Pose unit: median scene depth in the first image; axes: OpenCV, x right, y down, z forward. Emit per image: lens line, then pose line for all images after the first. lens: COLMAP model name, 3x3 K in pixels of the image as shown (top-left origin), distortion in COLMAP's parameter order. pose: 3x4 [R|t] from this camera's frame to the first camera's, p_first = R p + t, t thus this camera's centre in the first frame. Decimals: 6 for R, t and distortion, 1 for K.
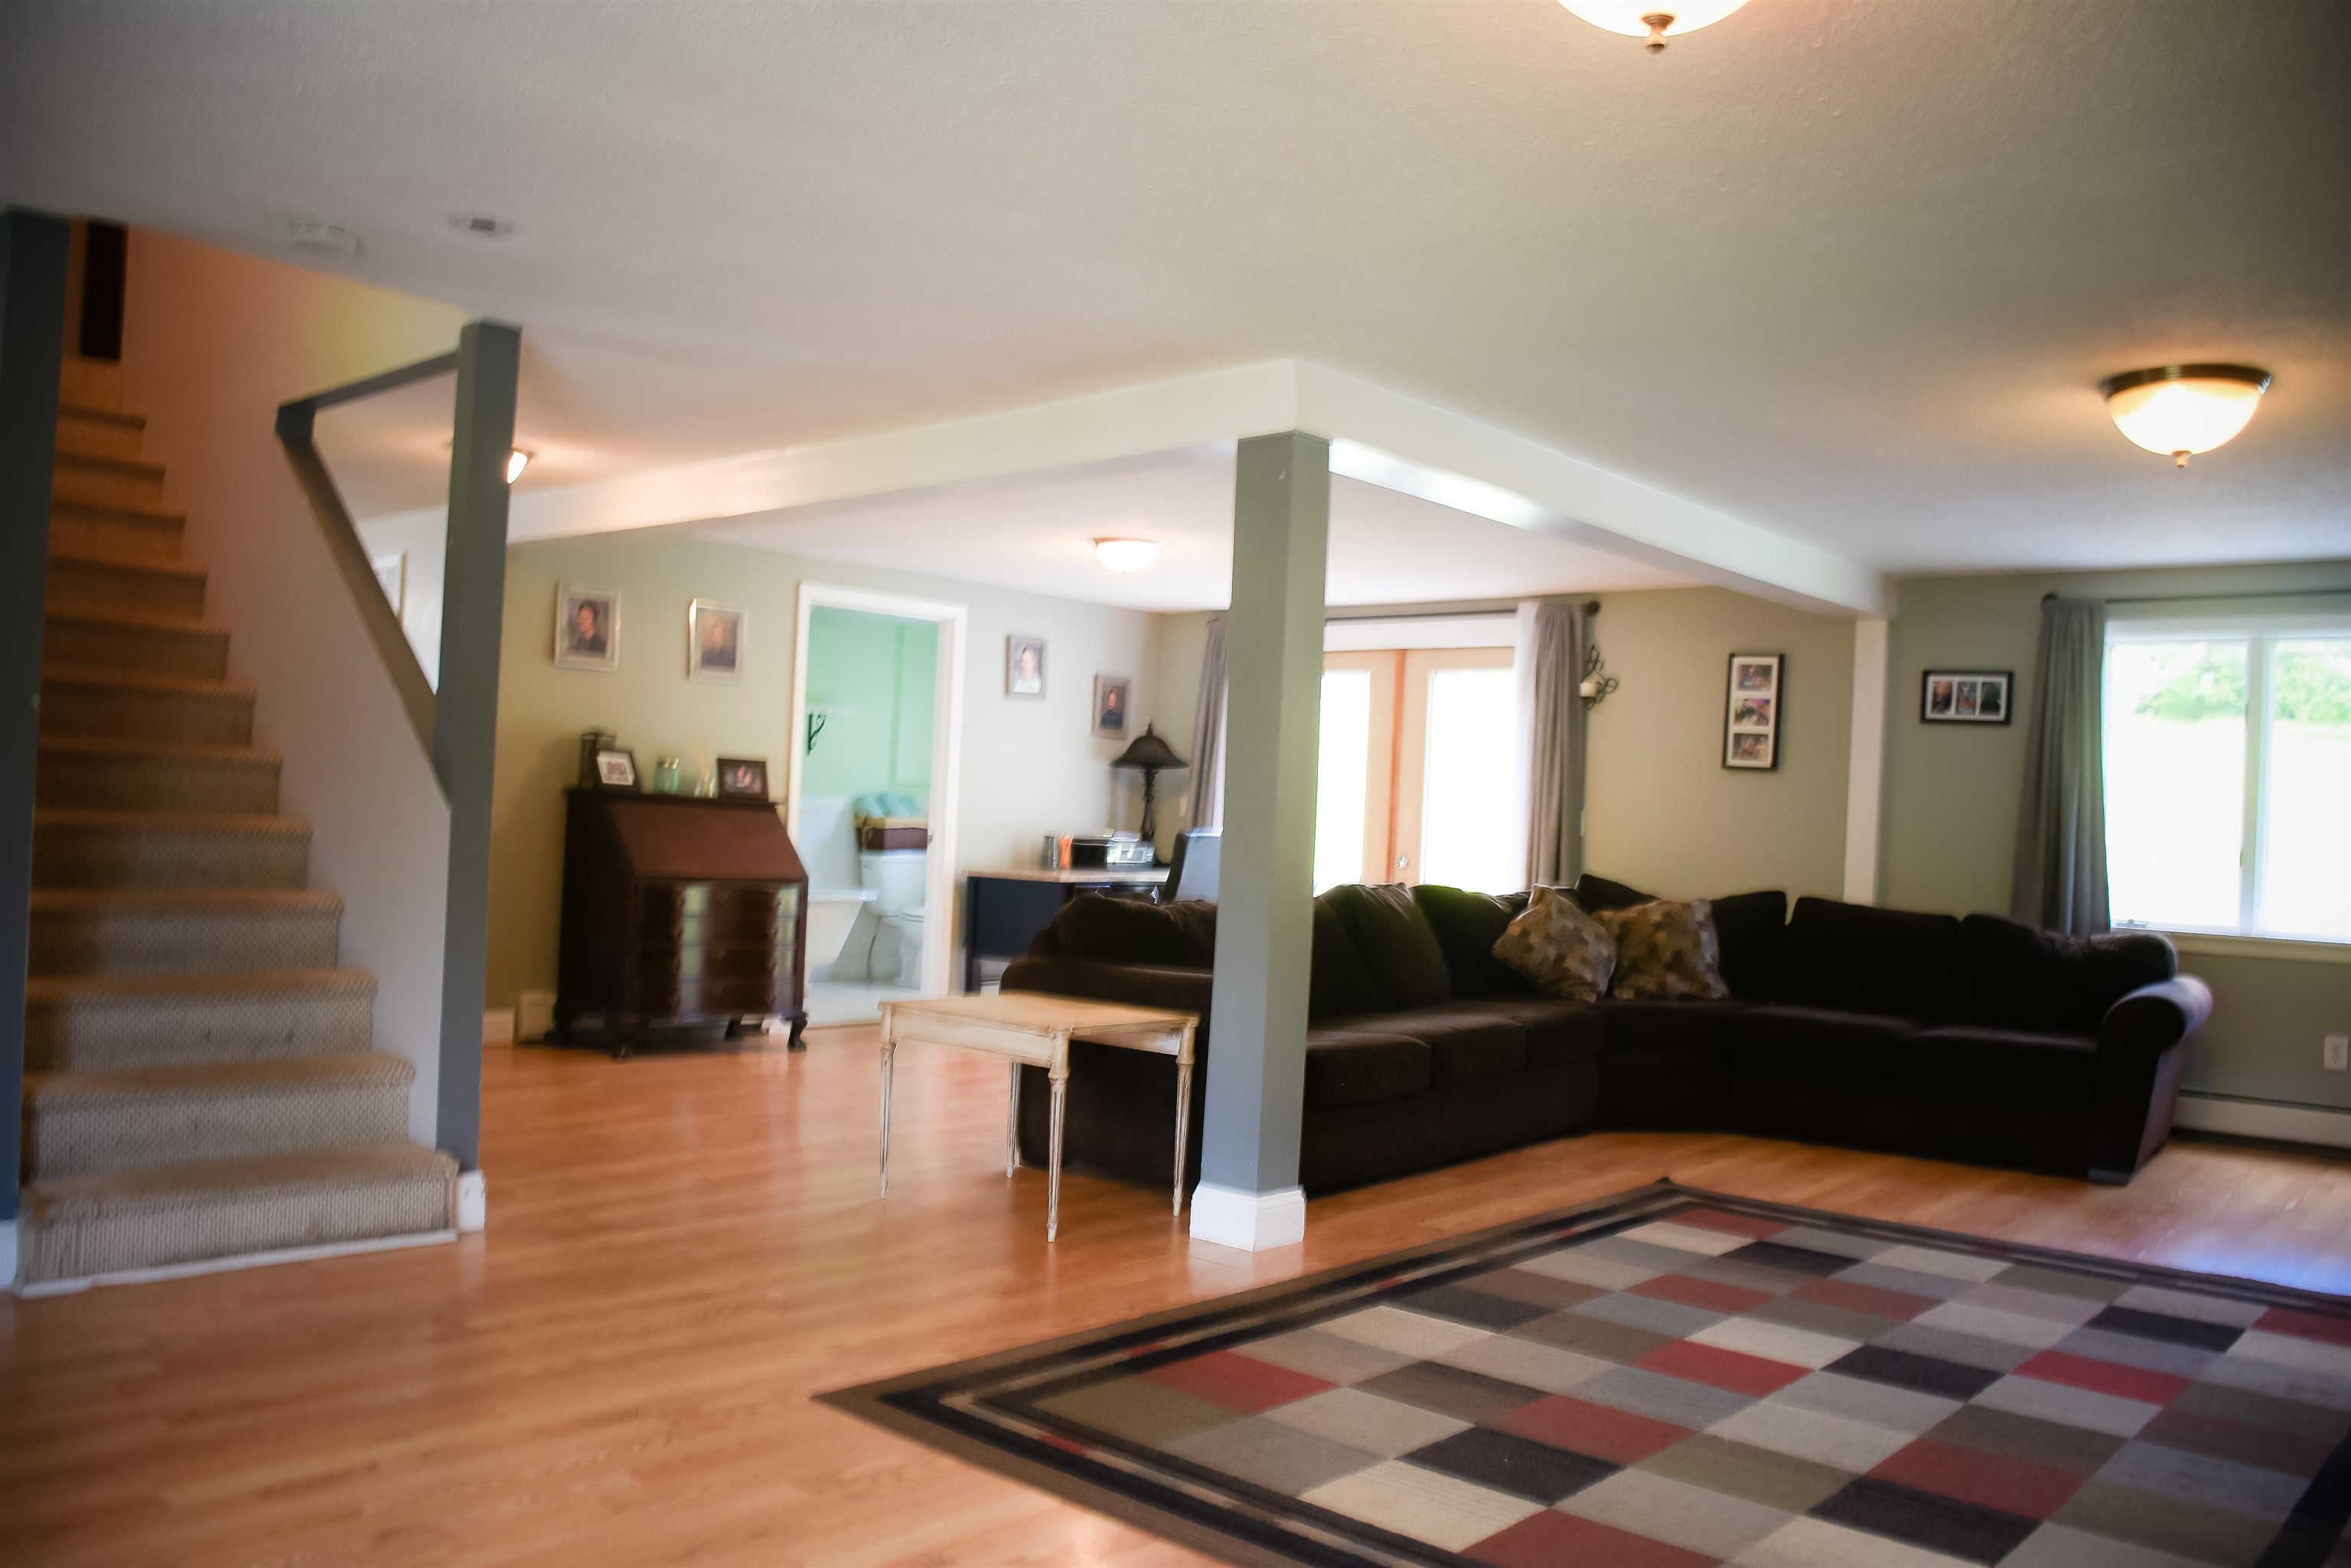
lens RADIAL K [[1834.7, 0, 1178.4], [0, 1834.7, 808.2], [0, 0, 1]] dist [-0.153356, 0.104542]
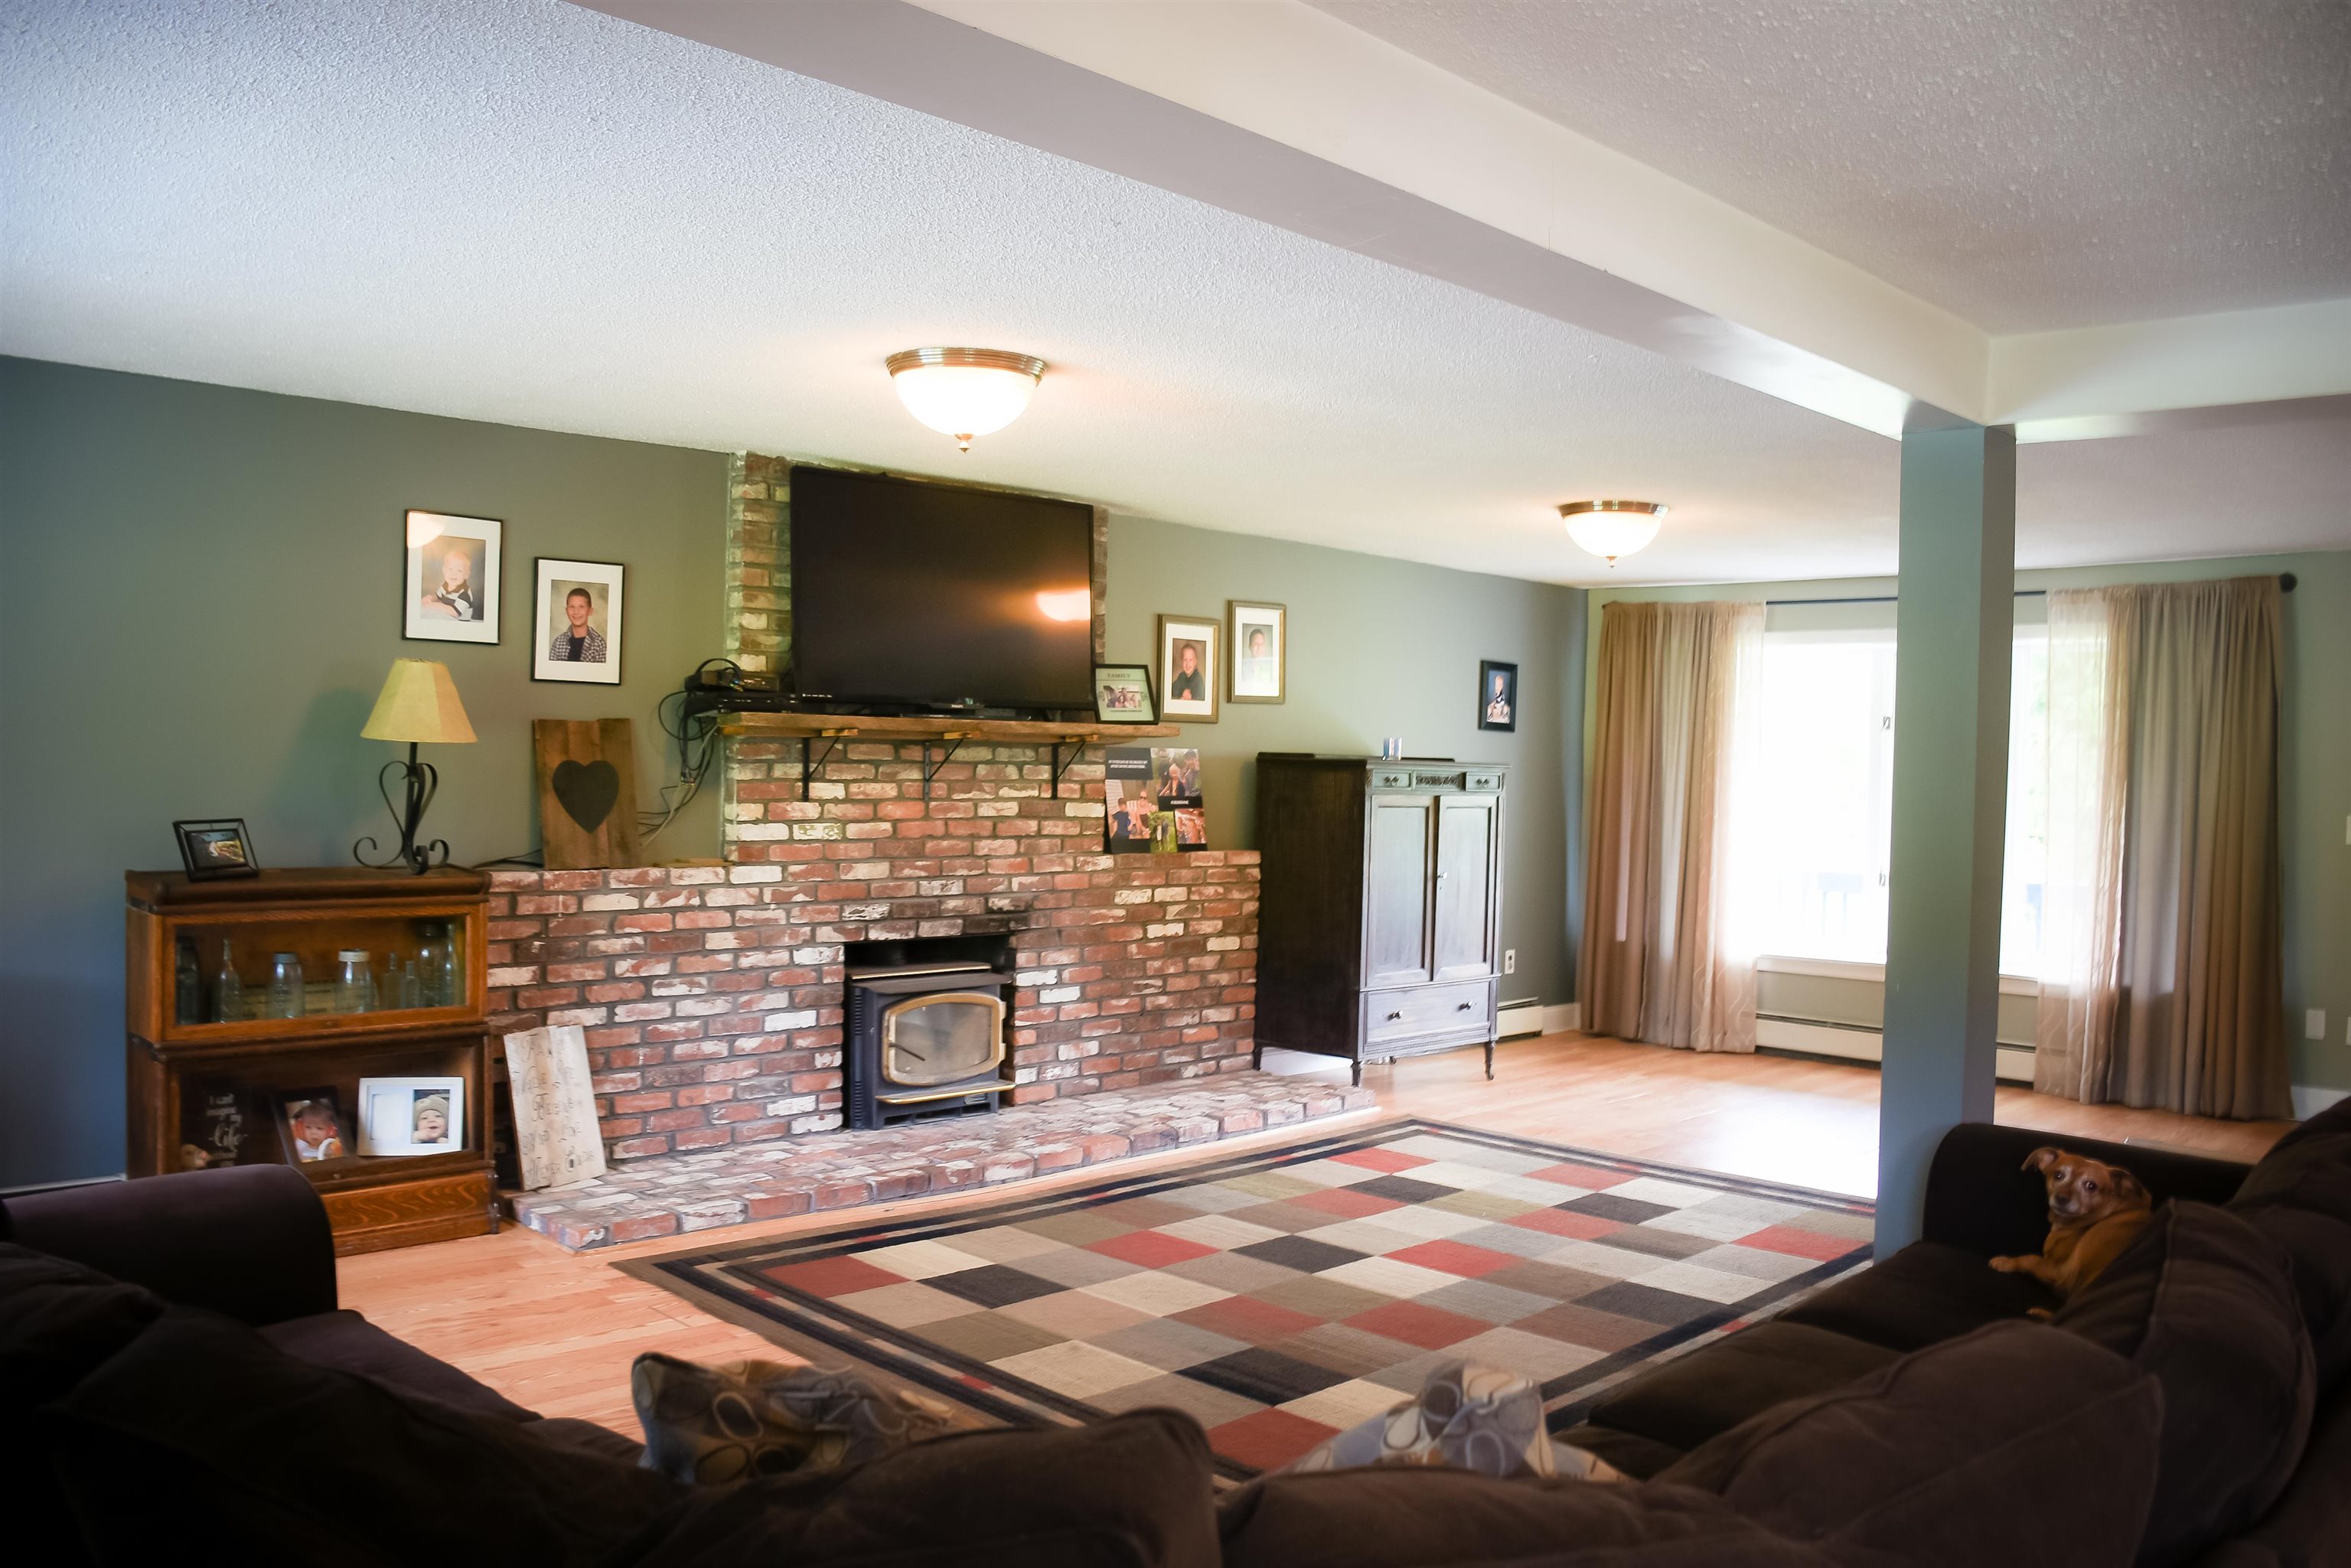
lens RADIAL K [[1834.7, 0, 1179.0], [0, 1834.7, 794.4], [0, 0, 1]] dist [-0.153356, 0.104542]
pose [[-0.994390, -0.078100, 0.071343, 0.208771], [-0.076437, 0.996742, 0.025760, -0.023723], [-0.073122, 0.020162, -0.997119, 1.123523]]
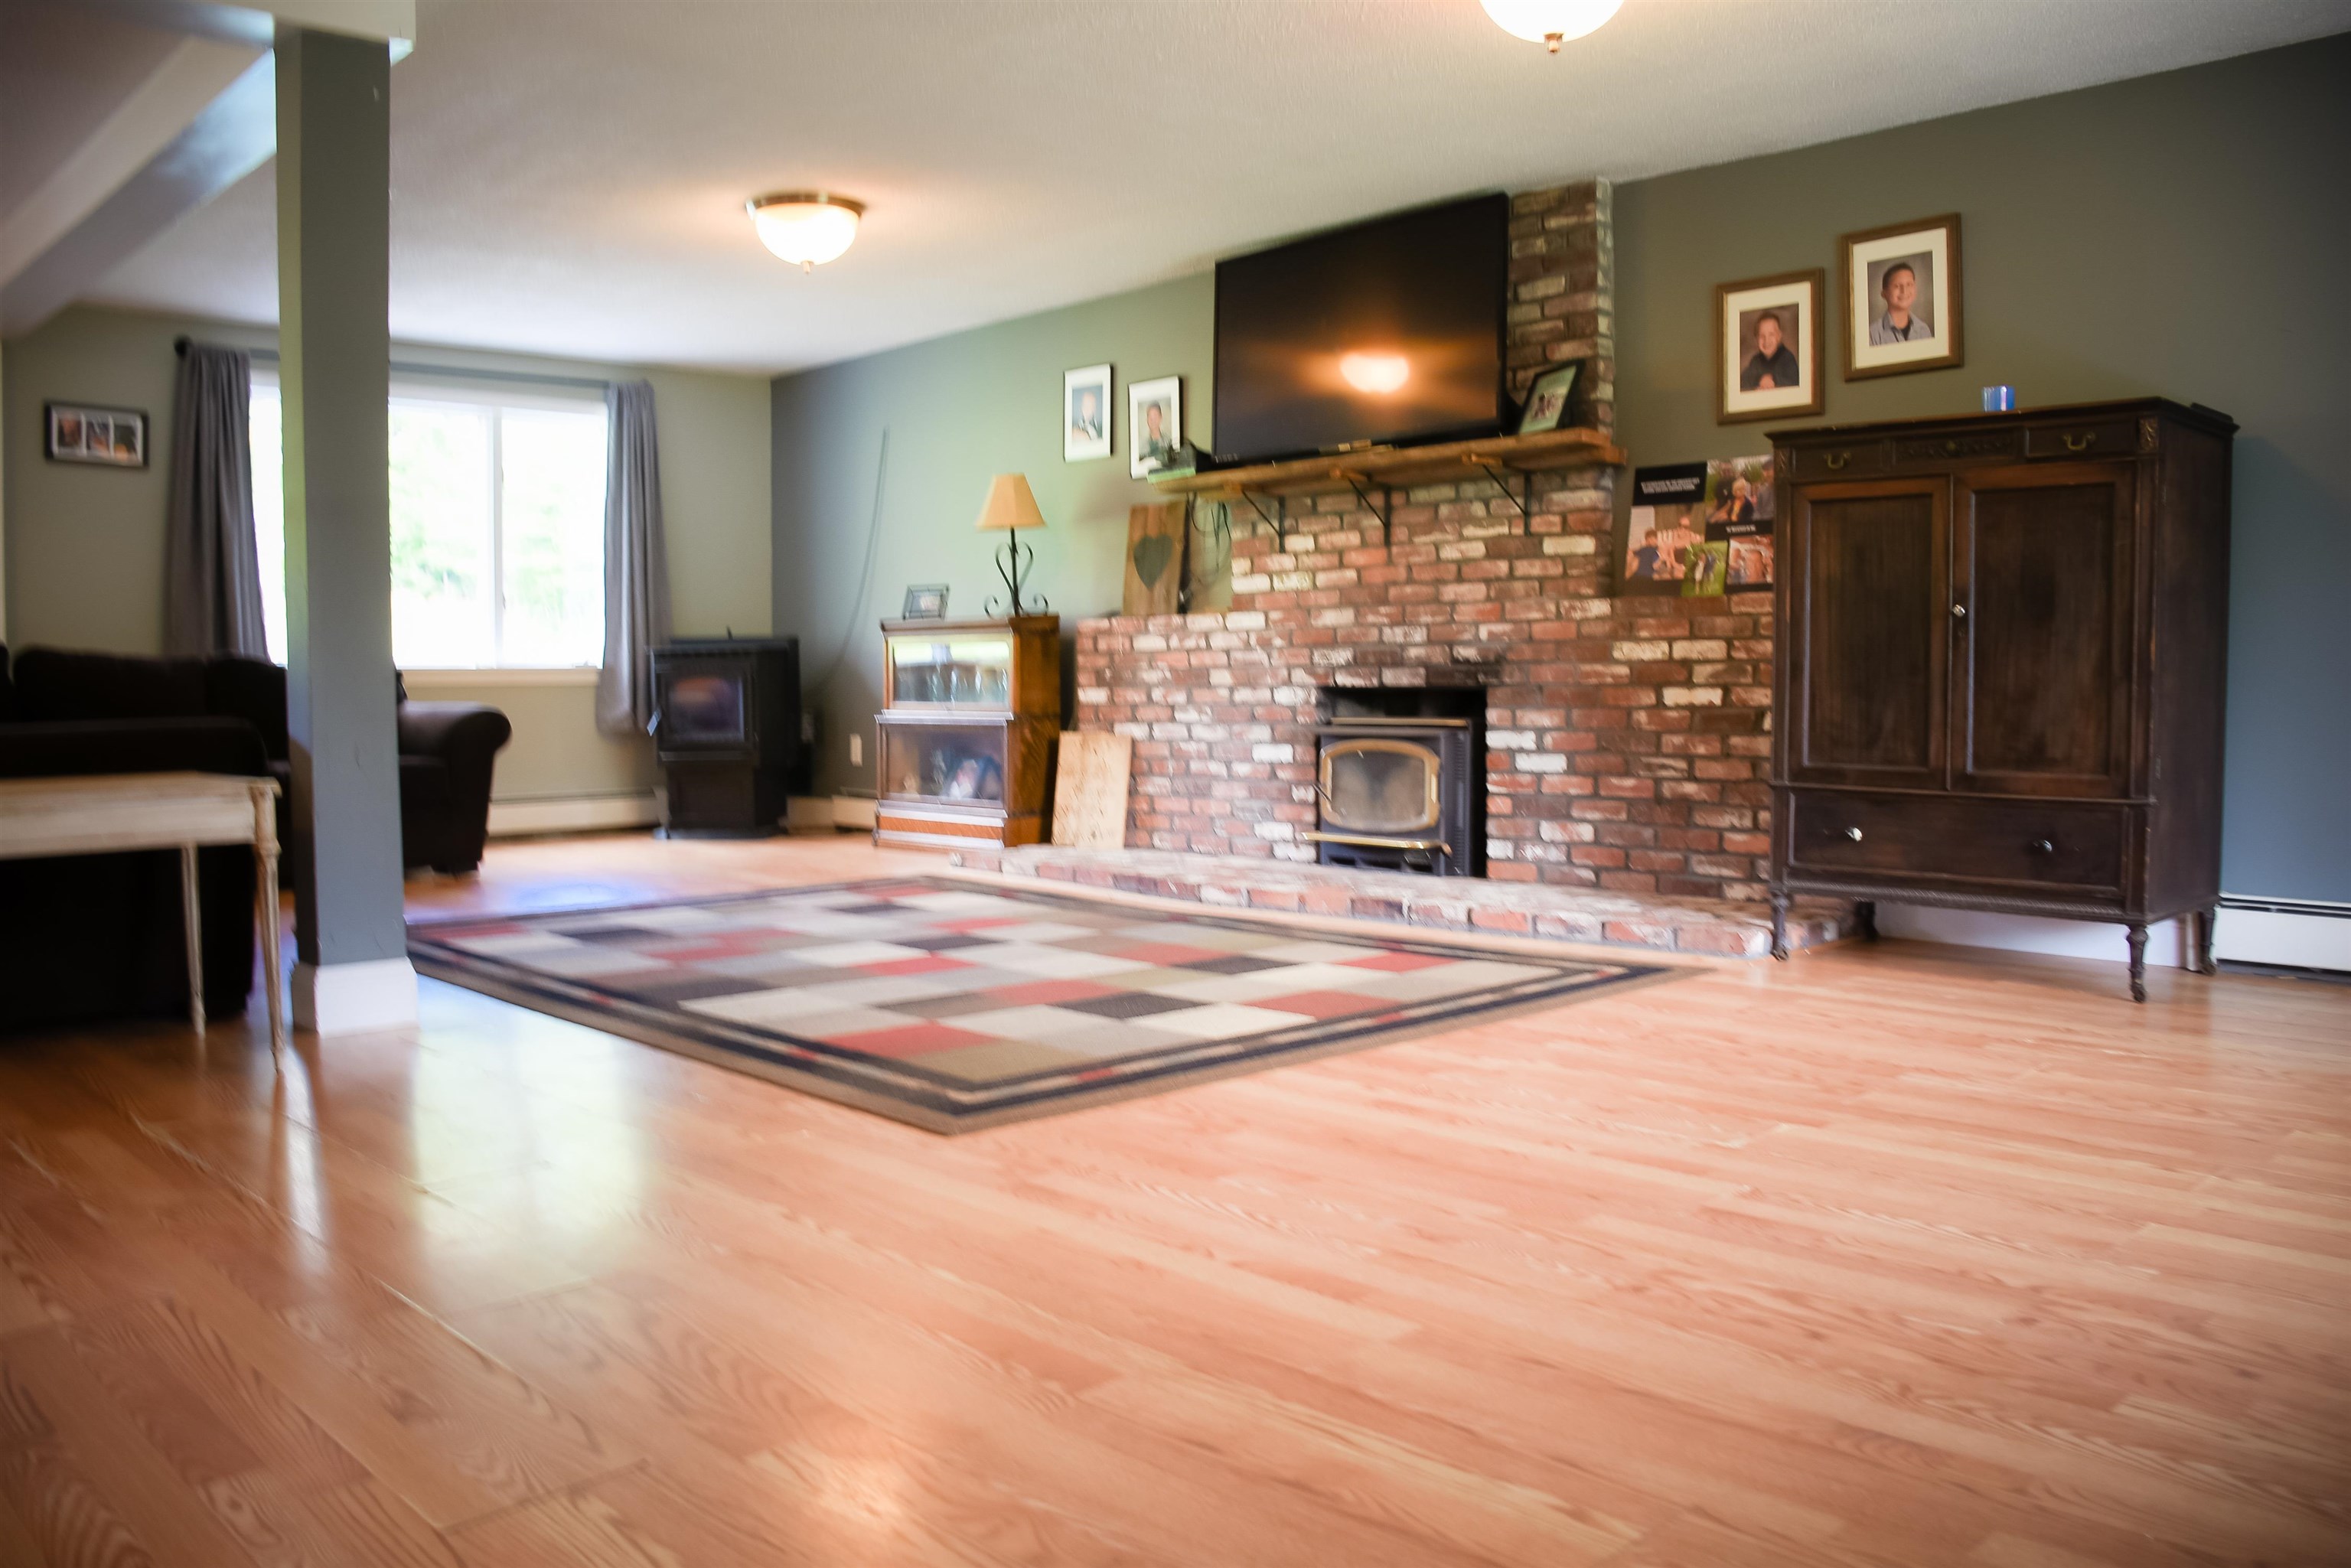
lens RADIAL K [[1834.7, 0, 1165.1], [0, 1834.7, 791.7], [0, 0, 1]] dist [-0.153356, 0.104542]
pose [[0.099009, -0.111425, 0.988828, -0.438987], [0.009500, 0.993772, 0.111030, 0.025855], [-0.995041, -0.001599, 0.099451, 0.335871]]
